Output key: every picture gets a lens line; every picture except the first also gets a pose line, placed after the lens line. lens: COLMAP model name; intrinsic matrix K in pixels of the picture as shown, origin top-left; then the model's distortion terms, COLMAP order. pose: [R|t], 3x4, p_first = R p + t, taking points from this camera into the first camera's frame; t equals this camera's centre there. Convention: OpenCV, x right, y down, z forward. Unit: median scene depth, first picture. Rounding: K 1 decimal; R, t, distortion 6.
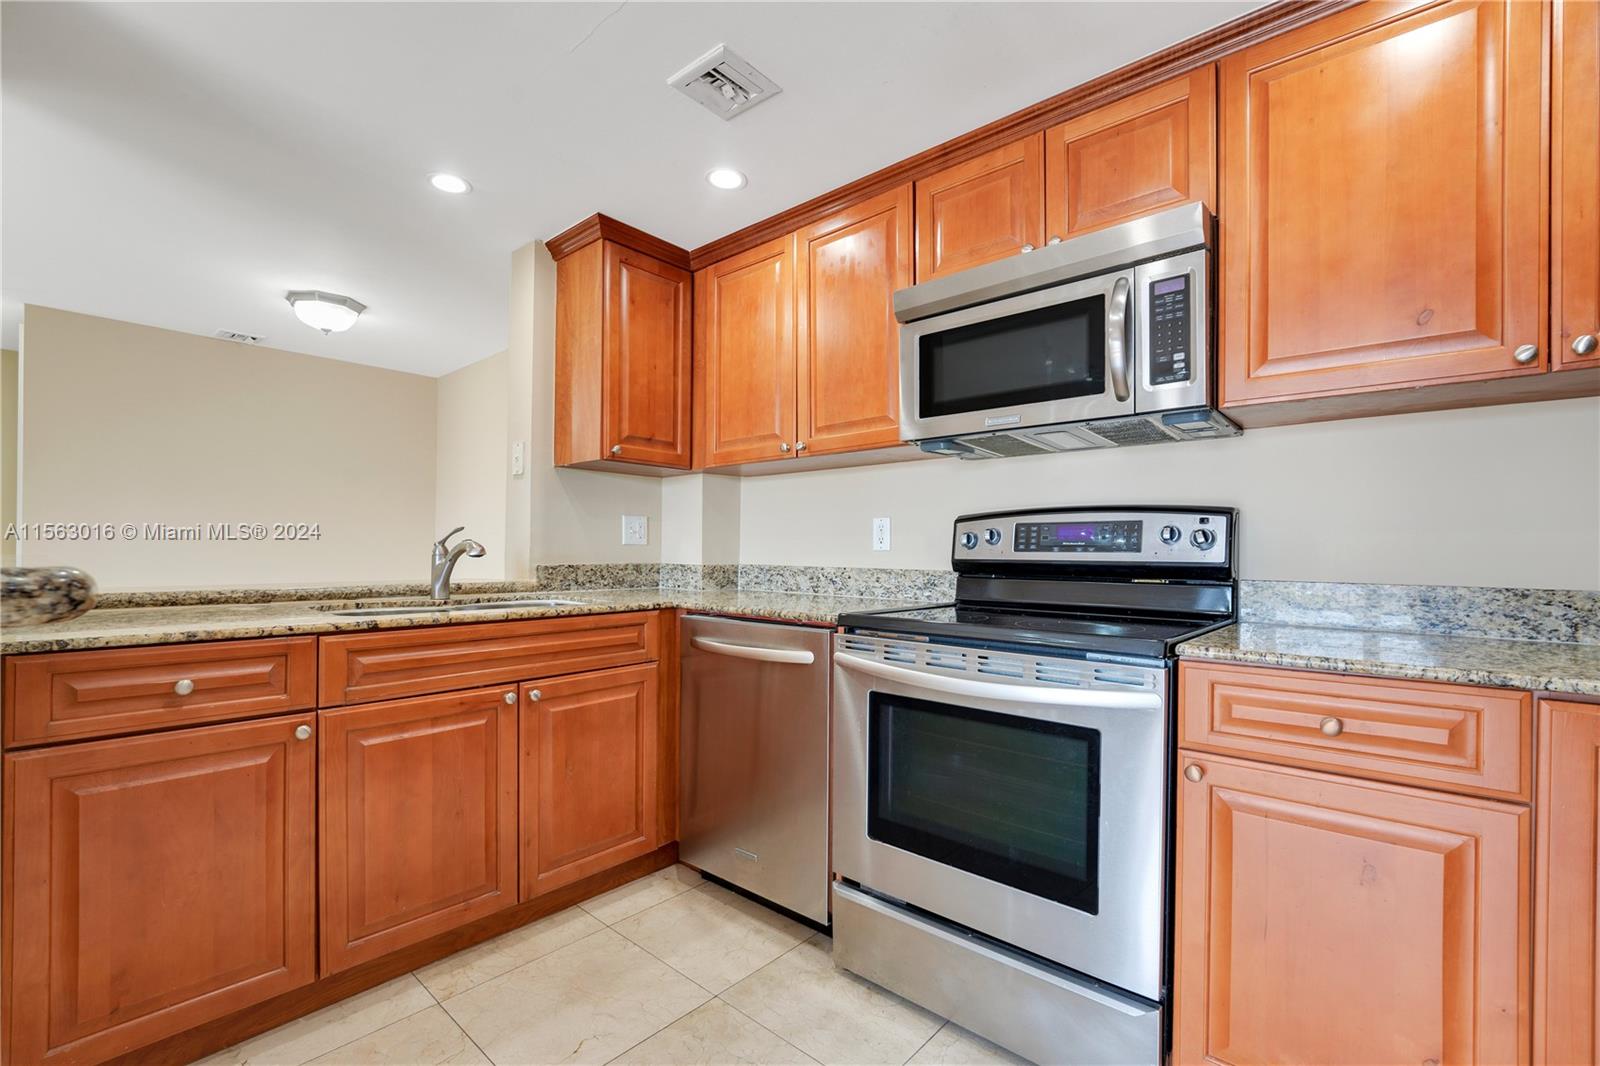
lens RADIAL K [[702.7, 0, 810.4], [0, 702.7, 553.9], [0, 0, 1]] dist [-0.008285, -0.000133]
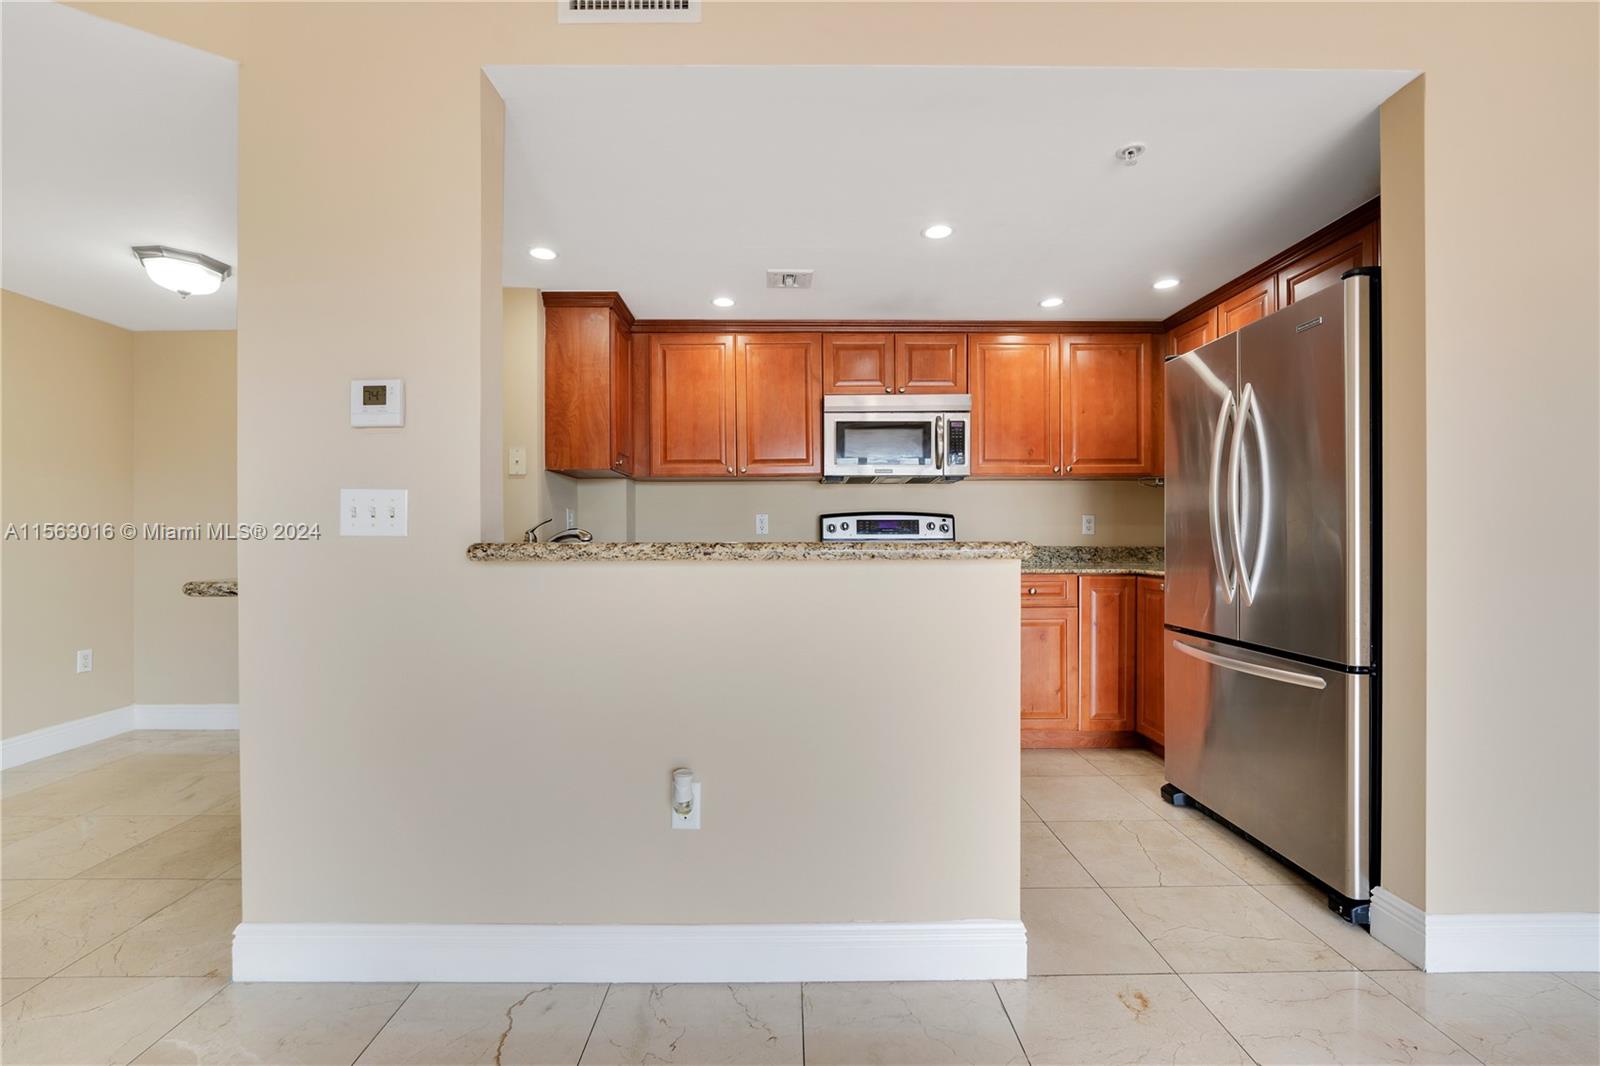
lens RADIAL K [[655.5, 0, 790.8], [0, 655.5, 538.7], [0, 0, 1]] dist [-0.016066, 0.002179]
pose [[0.743529, -0.009708, 0.668634, -0.880005], [0.008720, 0.999950, 0.004821, -0.001031], [-0.668647, 0.002246, 0.743576, -0.184554]]
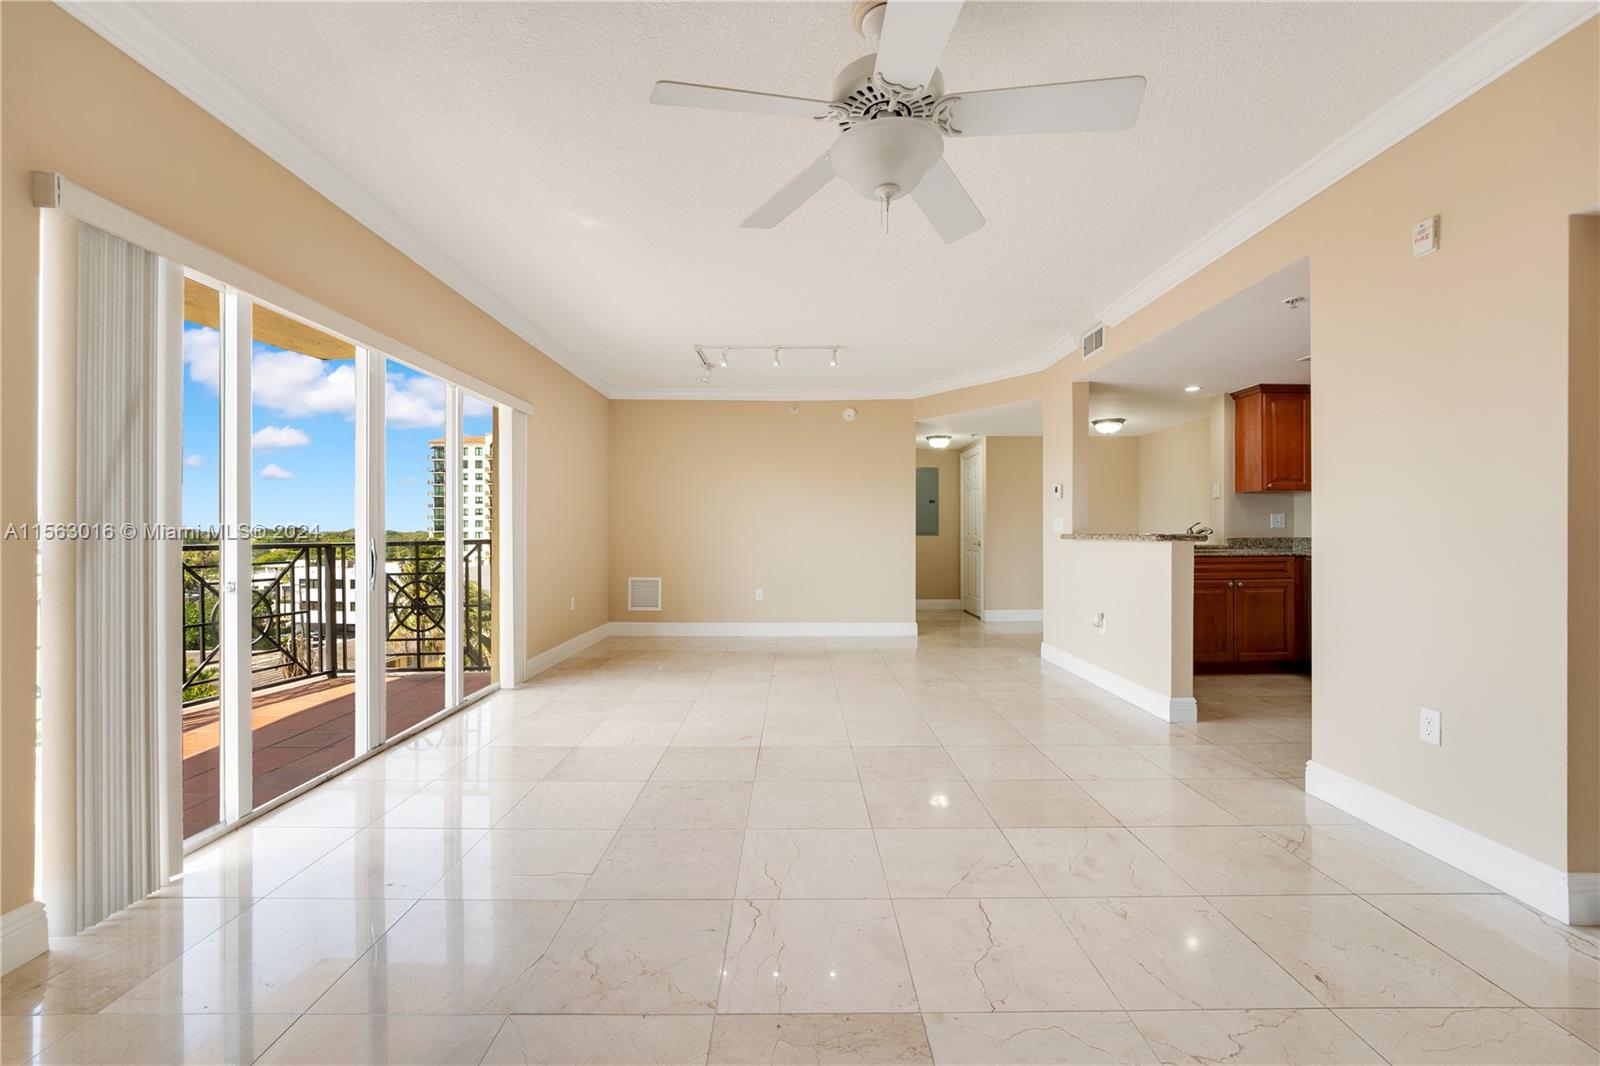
lens RADIAL K [[655.5, 0, 792.2], [0, 655.5, 529.0], [0, 0, 1]] dist [-0.016066, 0.002179]
pose [[0.659786, -0.010782, -0.751376, 0.271645], [0.002564, 0.999924, -0.012097, 0.010788], [0.751449, 0.006055, 0.659763, -1.496469]]
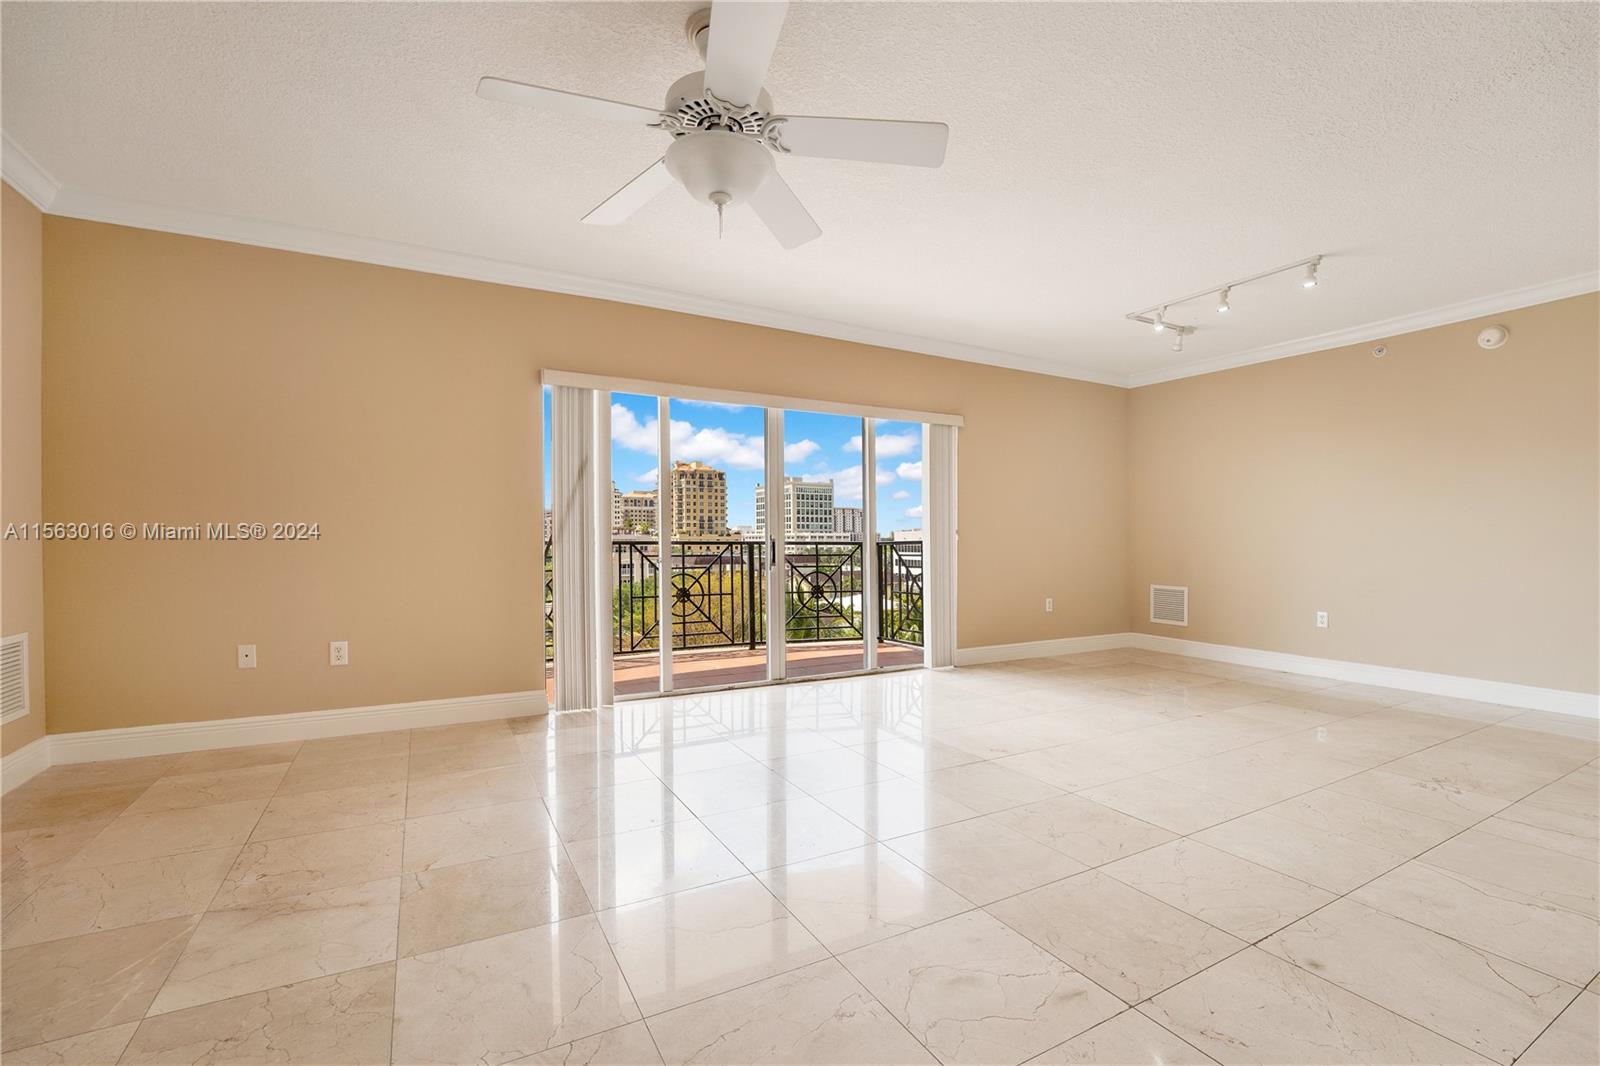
lens RADIAL K [[655.5, 0, 793.9], [0, 655.5, 532.7], [0, 0, 1]] dist [-0.016066, 0.002179]
pose [[-0.344230, -0.018334, -0.938706, 0.506055], [-0.008416, 0.999829, -0.016441, 0.035541], [0.938848, 0.002241, -0.344326, -0.573833]]
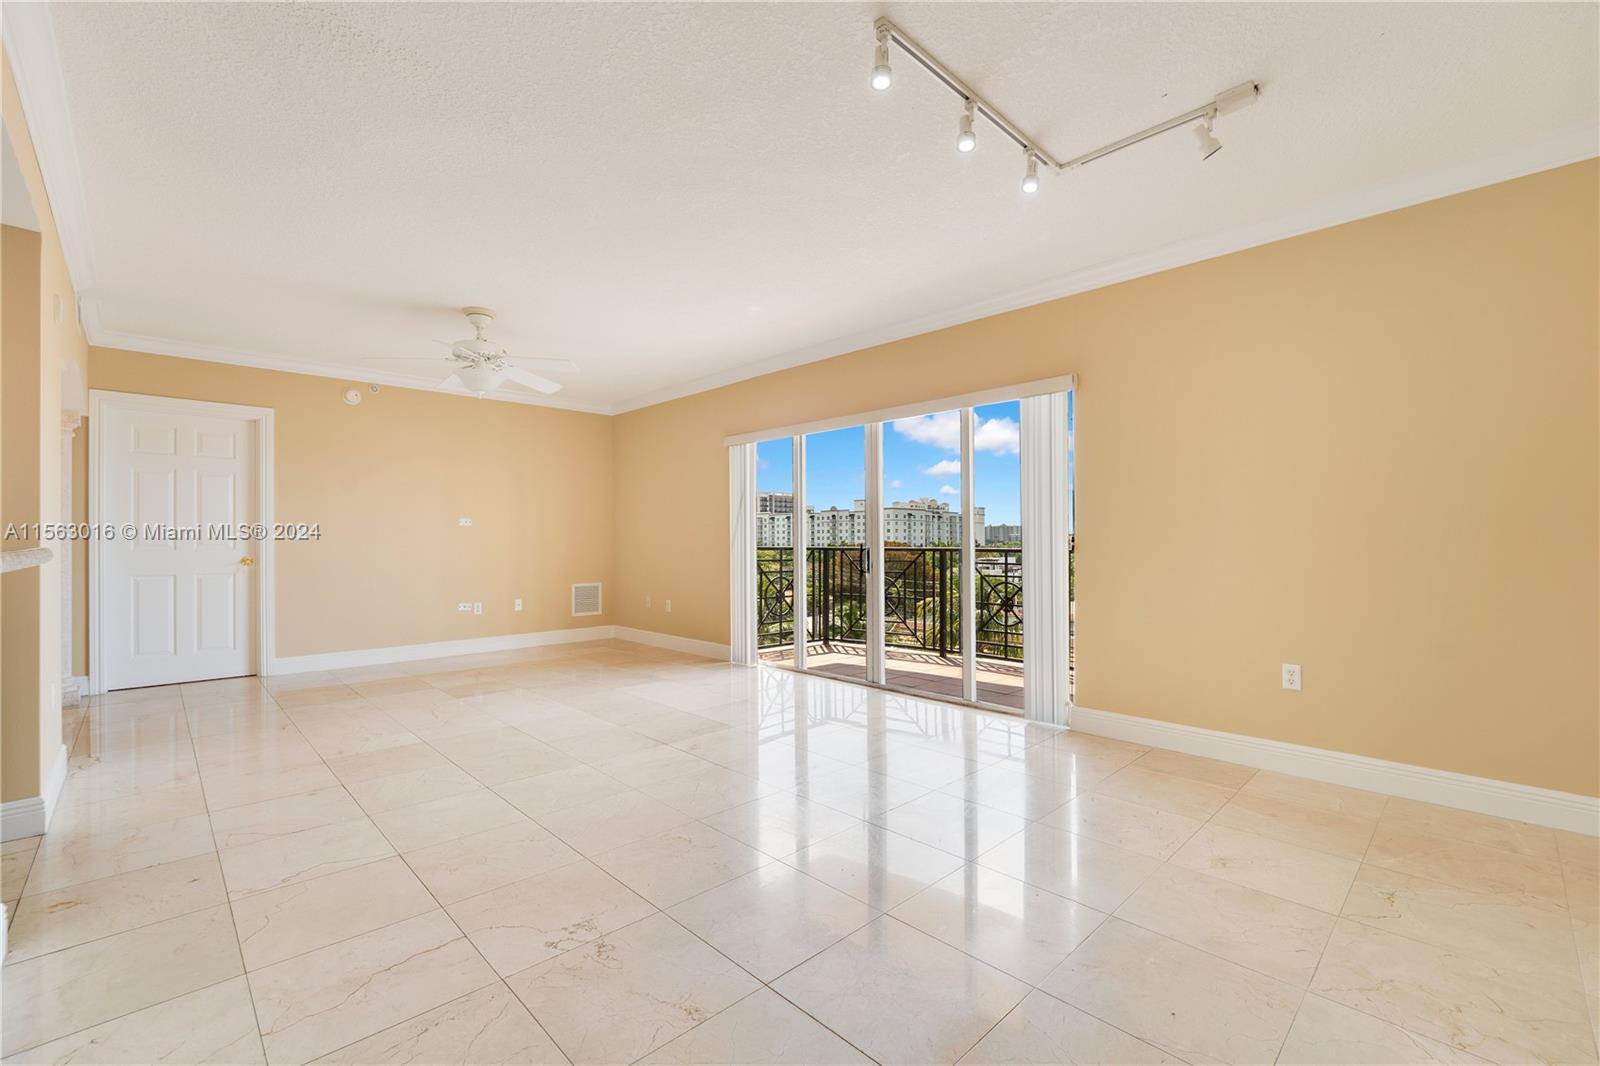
lens RADIAL K [[677.5, 0, 818.5], [0, 677.5, 537.5], [0, 0, 1]] dist [-0.028899, 0.003854]
pose [[-0.999021, -0.004873, 0.043978, -1.181308], [-0.004866, 0.999988, 0.000265, -0.009927], [-0.043979, 0.000051, -0.999032, 0.792750]]
